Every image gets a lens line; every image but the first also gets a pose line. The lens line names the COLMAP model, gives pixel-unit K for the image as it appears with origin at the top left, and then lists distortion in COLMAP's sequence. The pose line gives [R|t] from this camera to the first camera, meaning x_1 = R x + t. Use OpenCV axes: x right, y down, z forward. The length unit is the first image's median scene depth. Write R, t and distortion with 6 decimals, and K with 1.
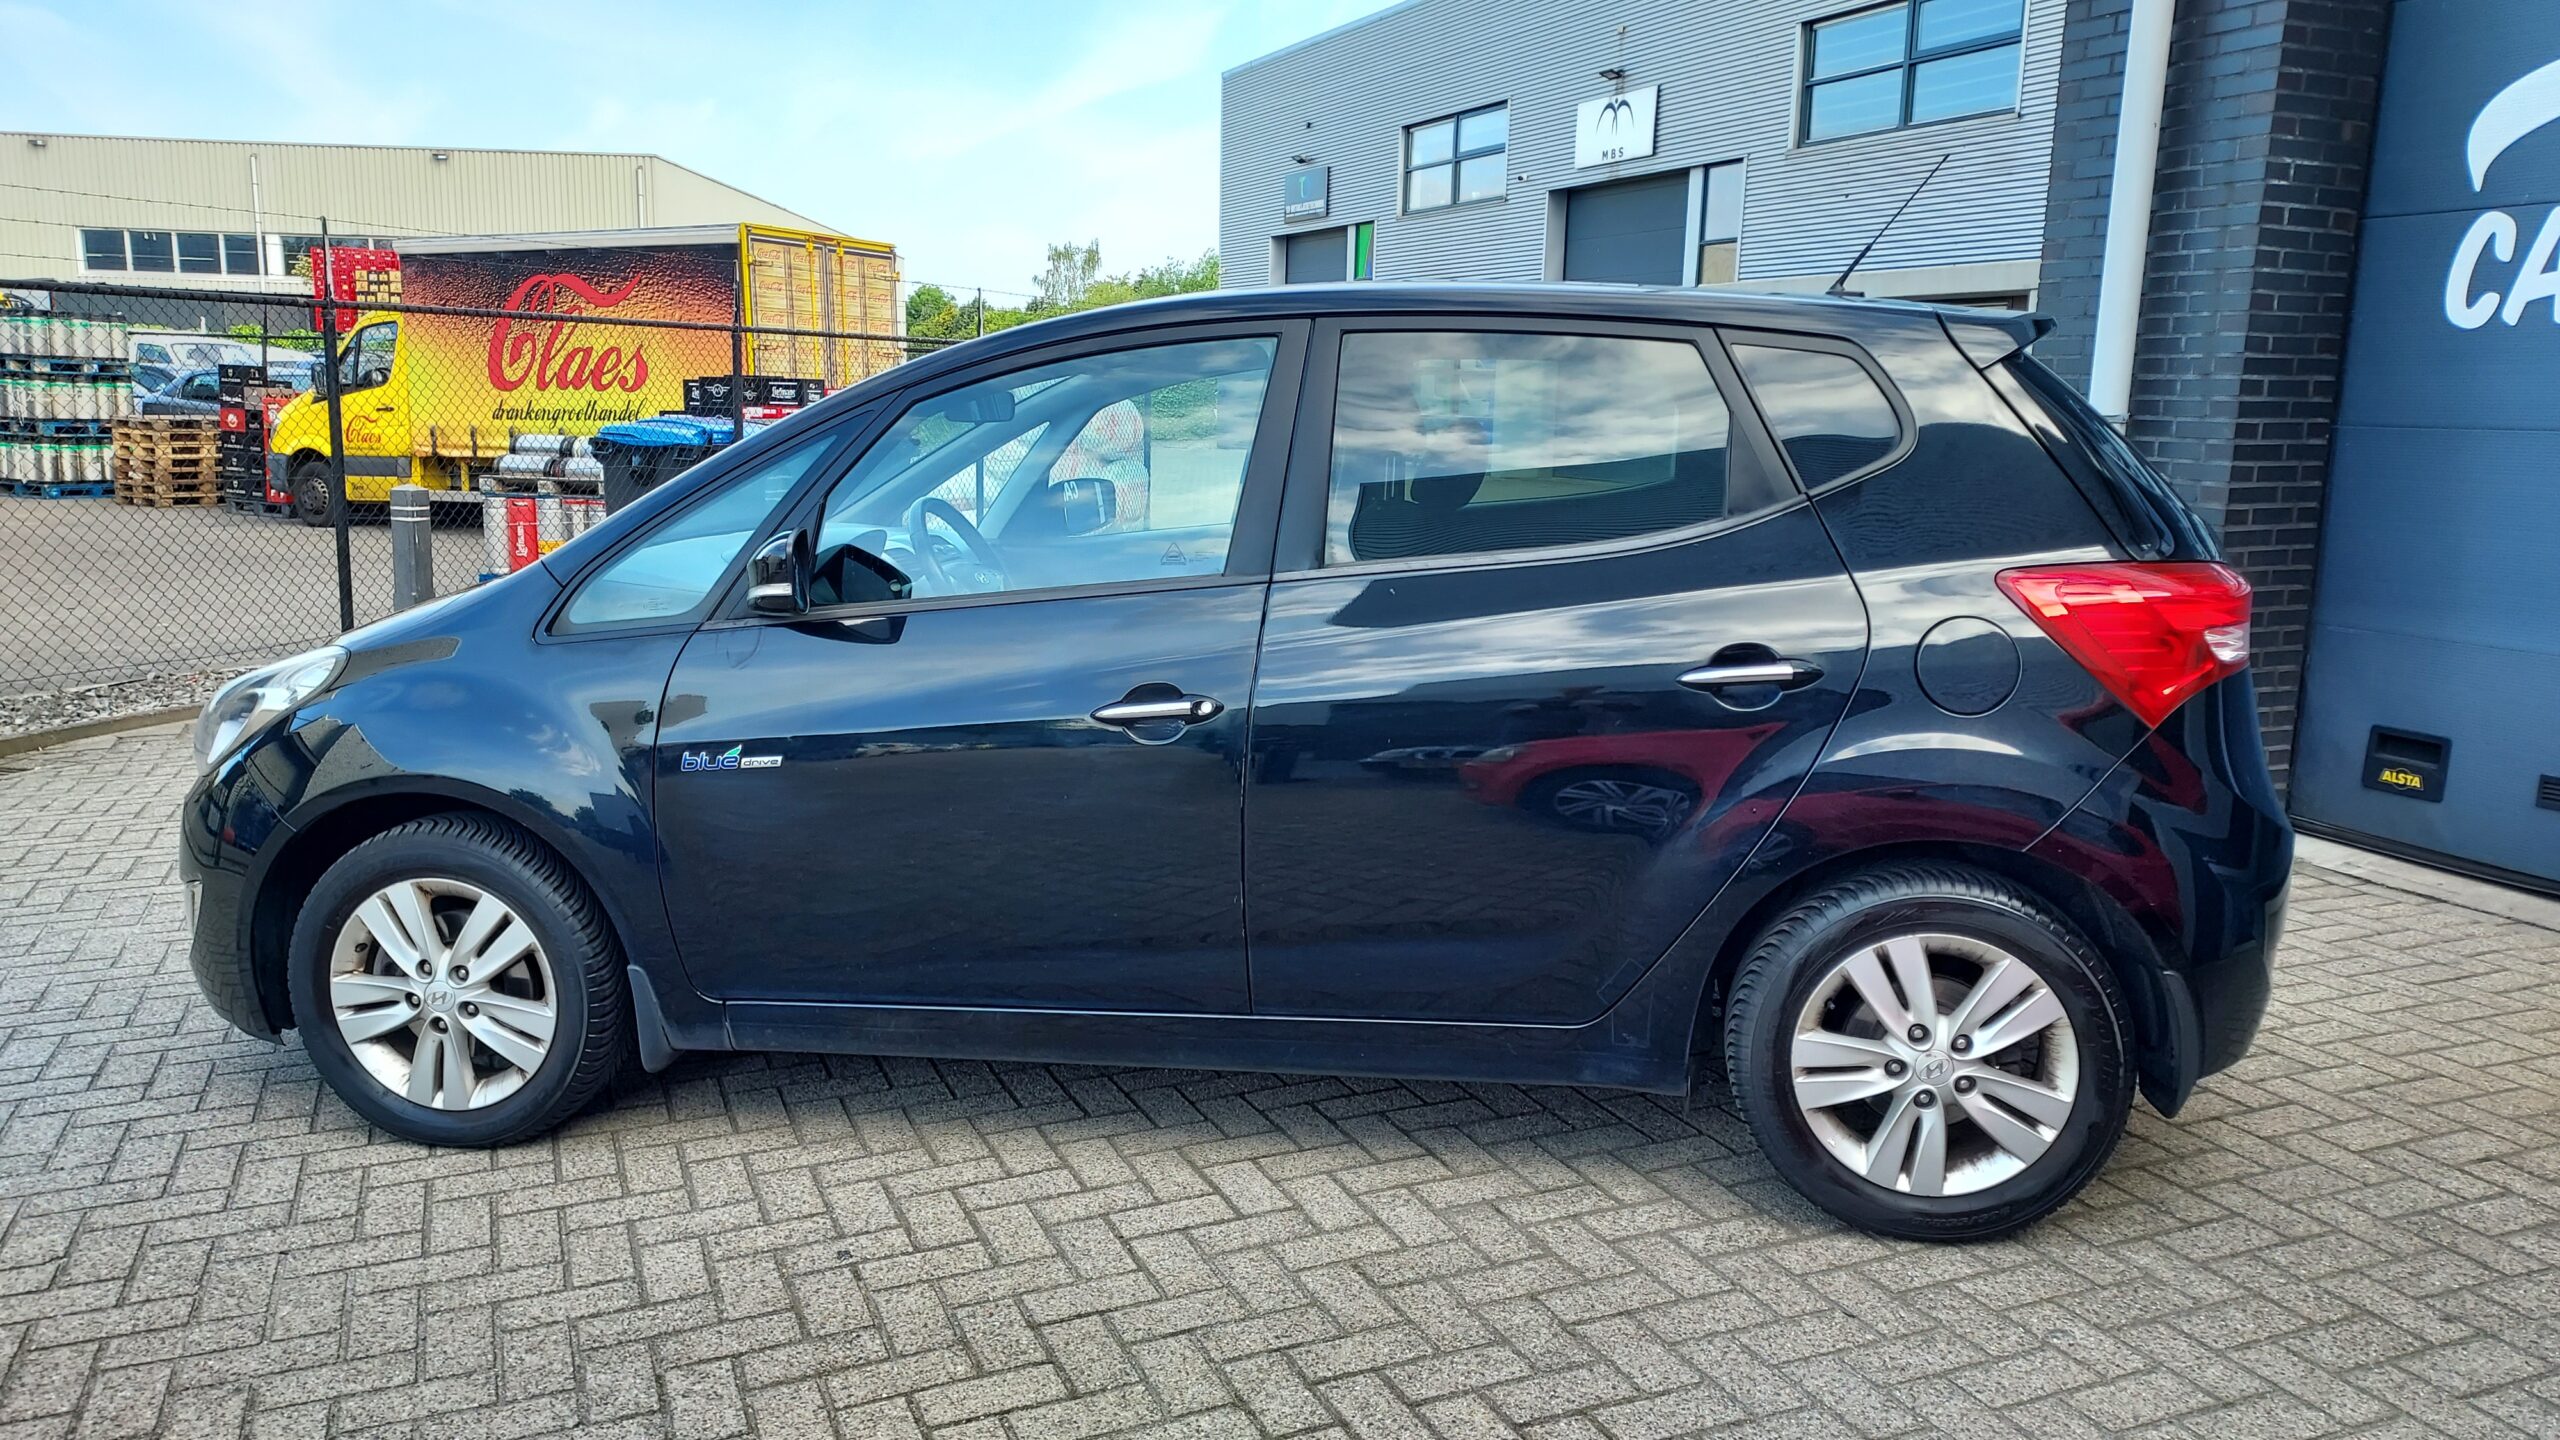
lens RADIAL K [[1855.7, 0, 1235.8], [0, 1855.7, 720.3], [0, 0, 1]] dist [0.094258, -0.134883]
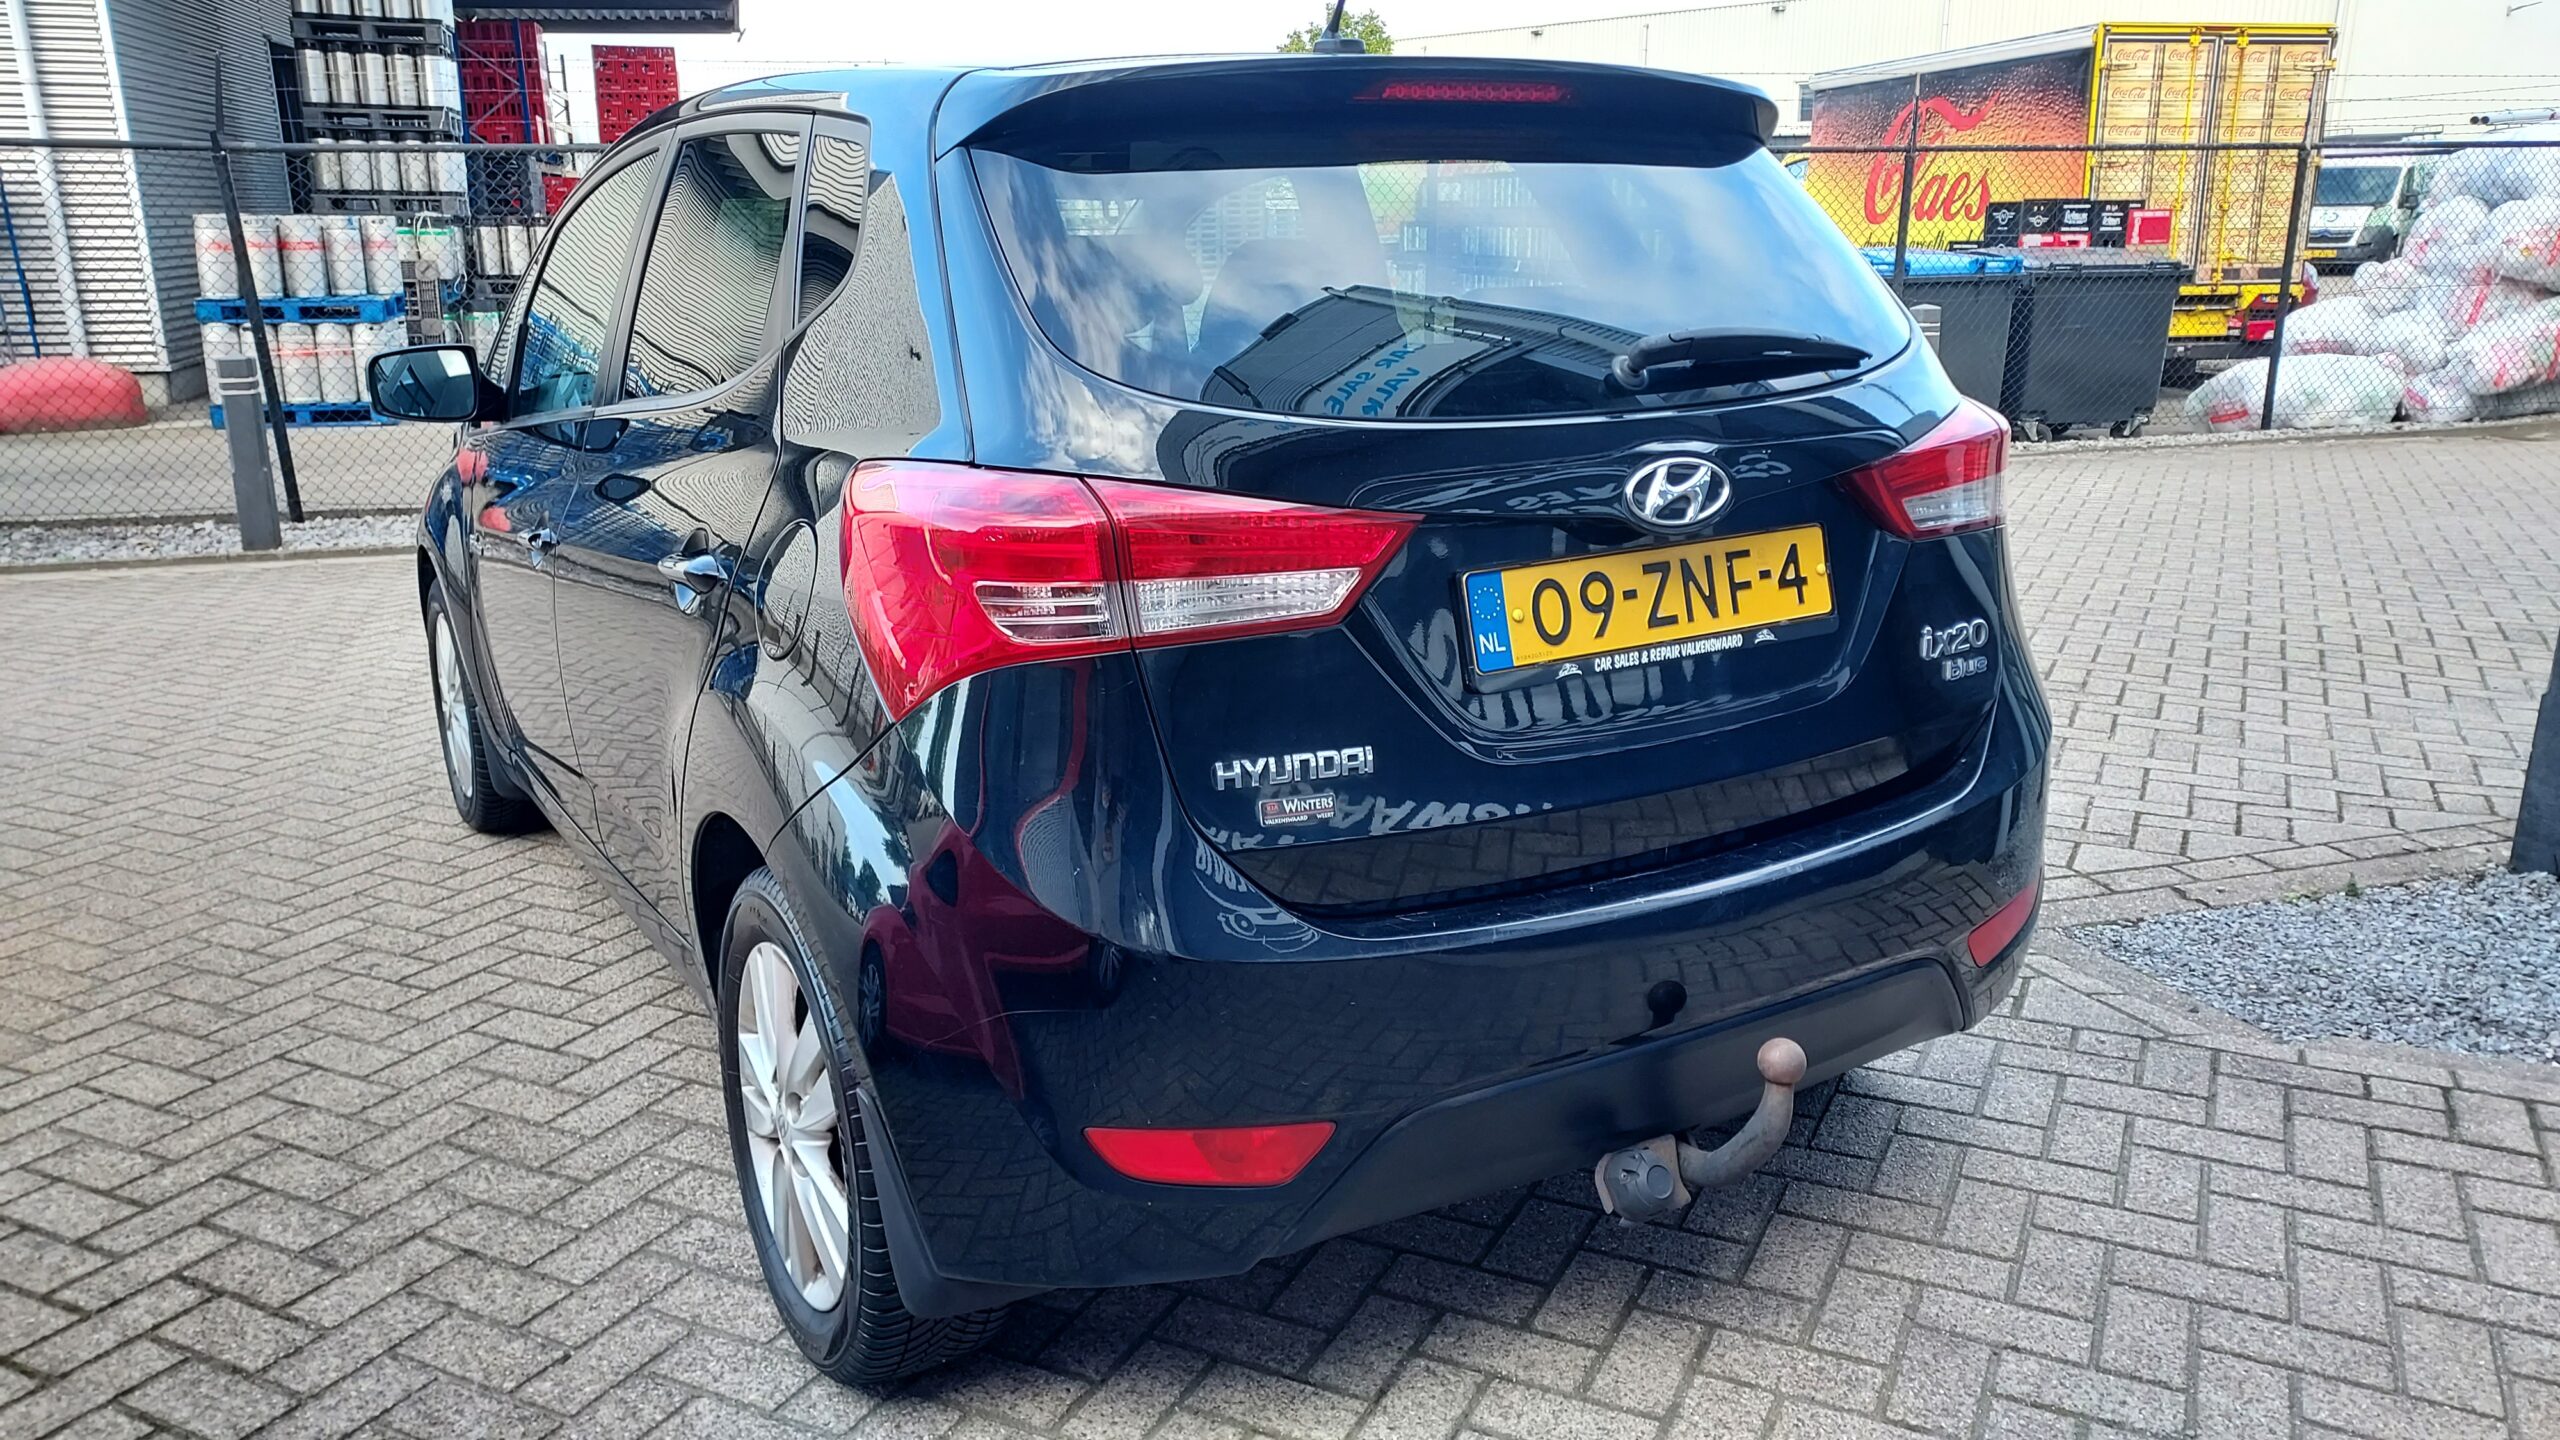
lens RADIAL K [[1807.9, 0, 1280.0], [0, 1807.9, 720.0], [0, 0, 1]] dist [0.056107, -0.006305]
pose [[0.643078, 0.186684, -0.742698, 0.940349], [-0.115889, 0.982386, 0.146587, -0.105830], [0.756981, -0.008197, 0.653385, 0.612836]]
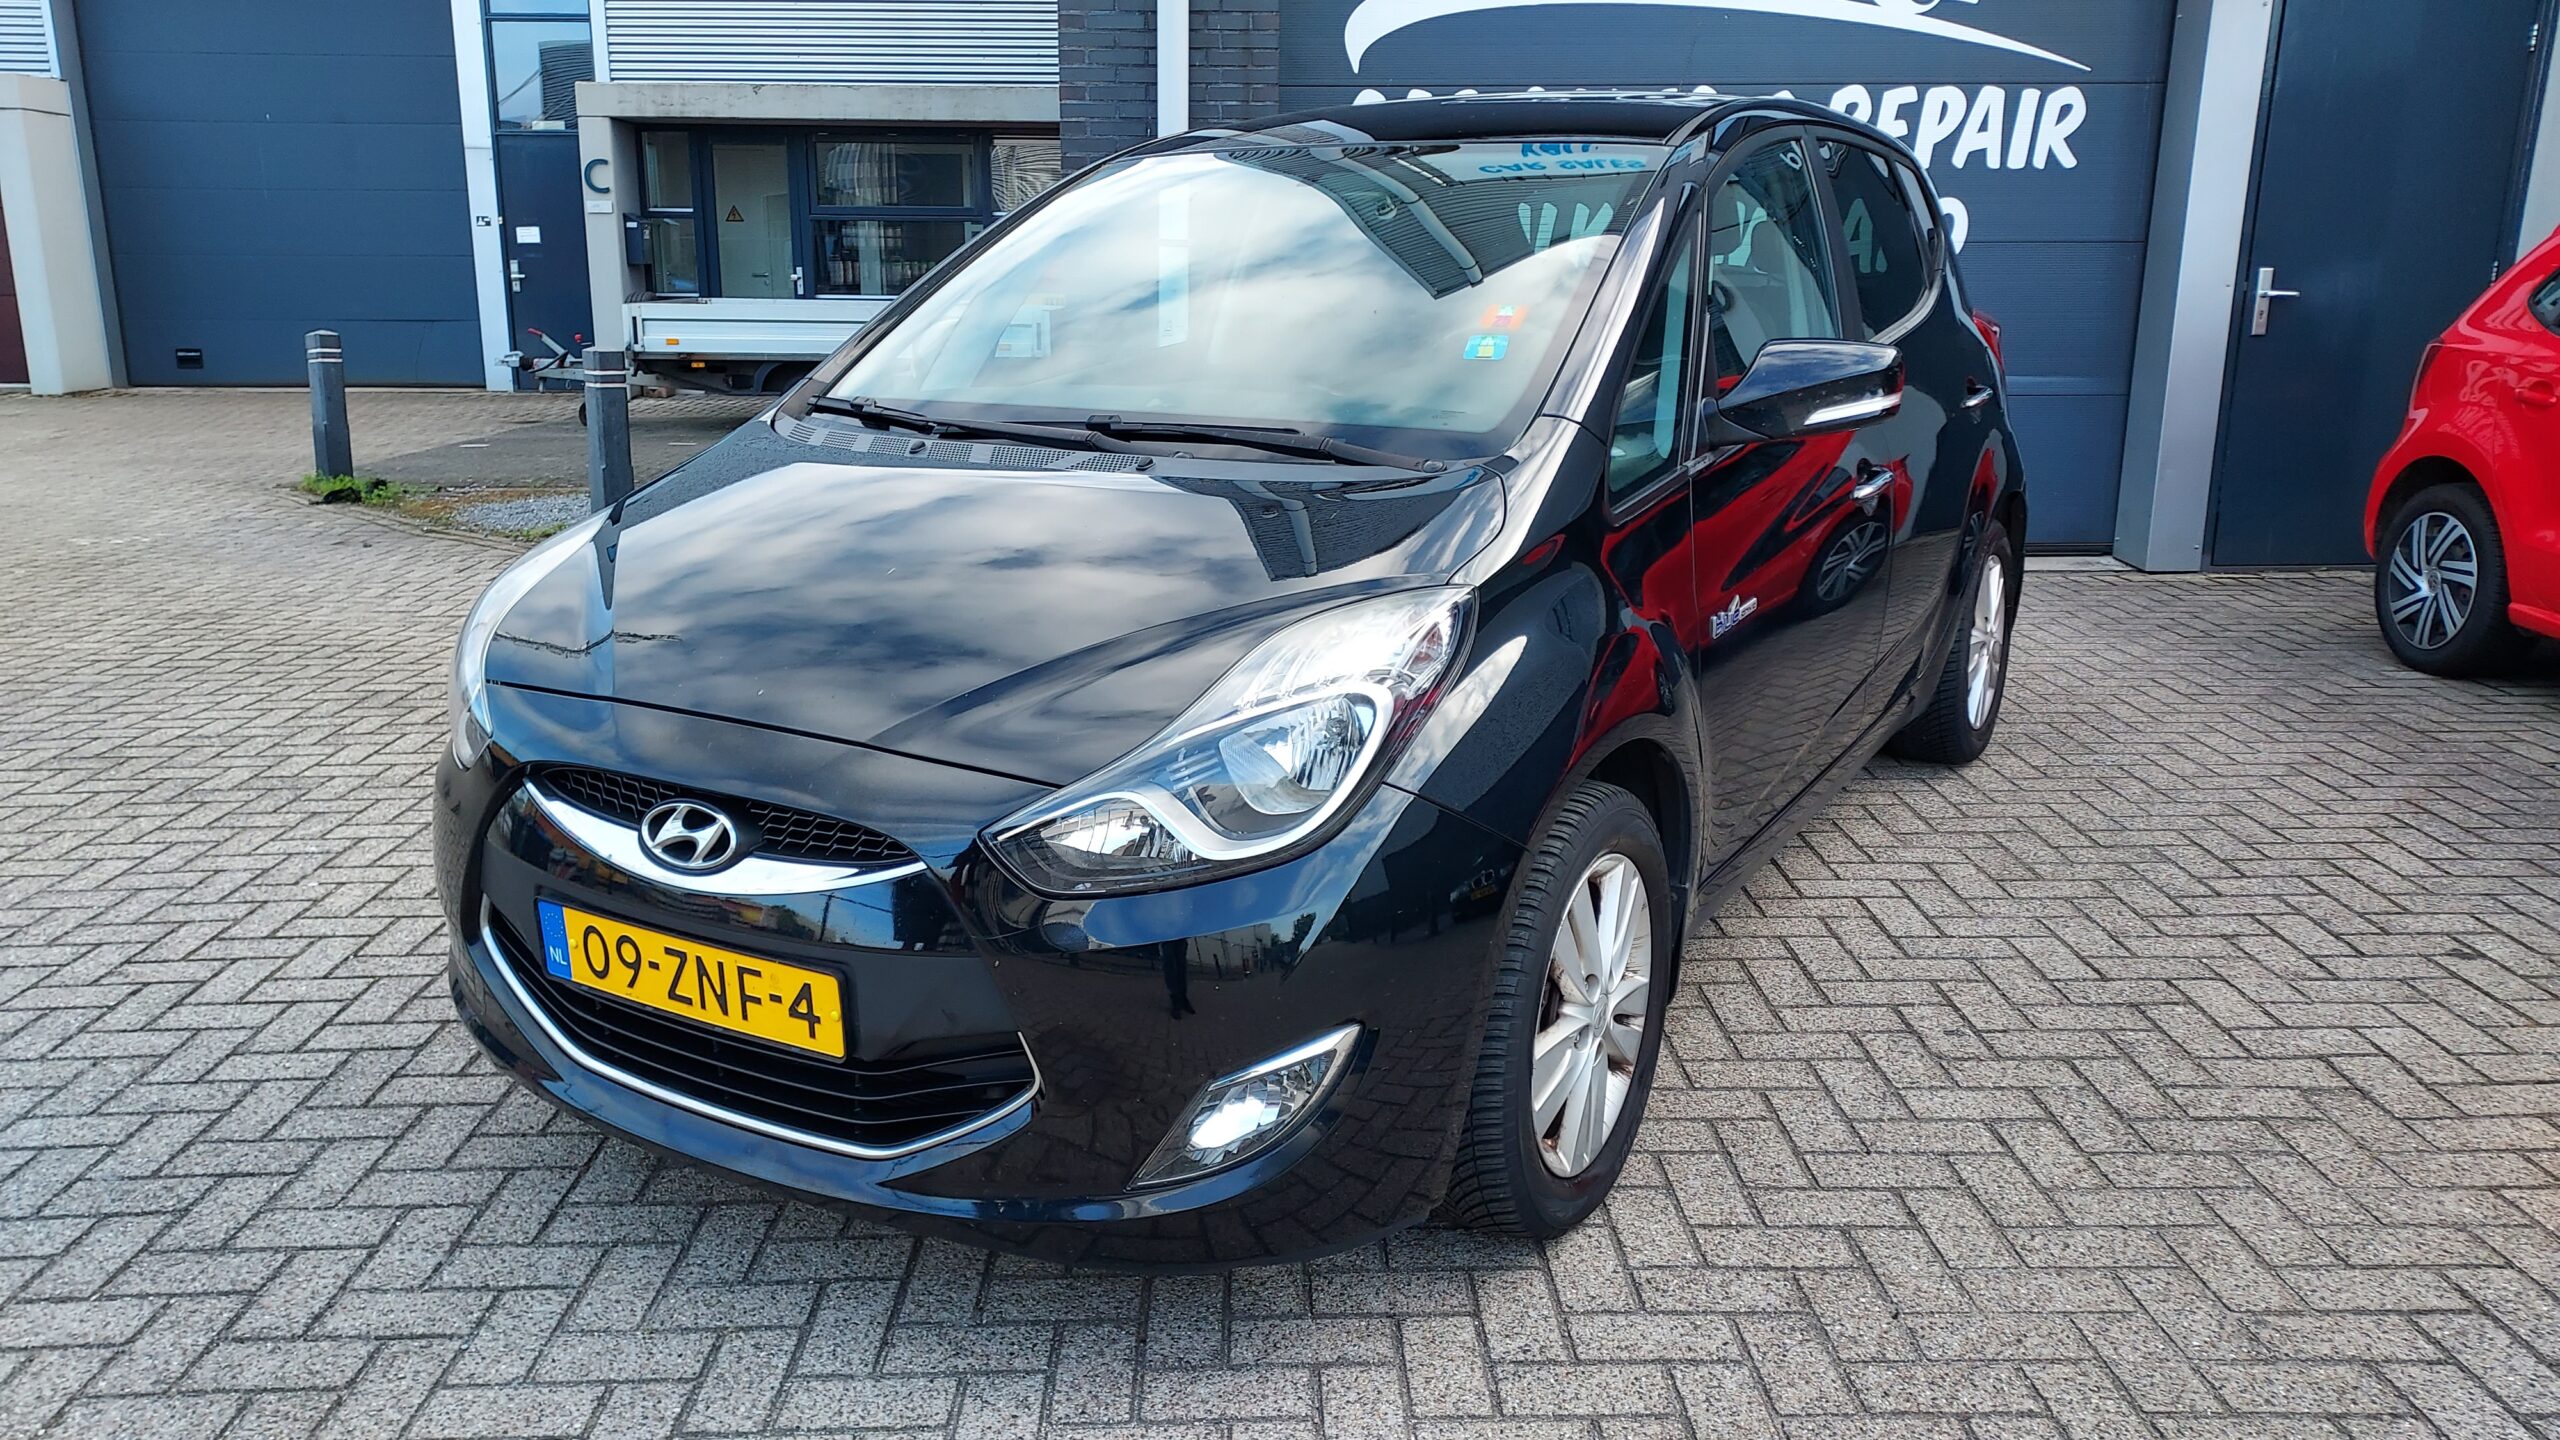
lens RADIAL K [[1872.3, 0, 1280.0], [0, 1872.3, 720.0], [0, 0, 1]] dist [-0.070129, 0.069769]
pose [[0.387751, -0.236242, 0.890976, -1.107041], [0.176501, 0.967742, 0.179784, -0.114595], [-0.904708, 0.087547, 0.416940, 0.821637]]
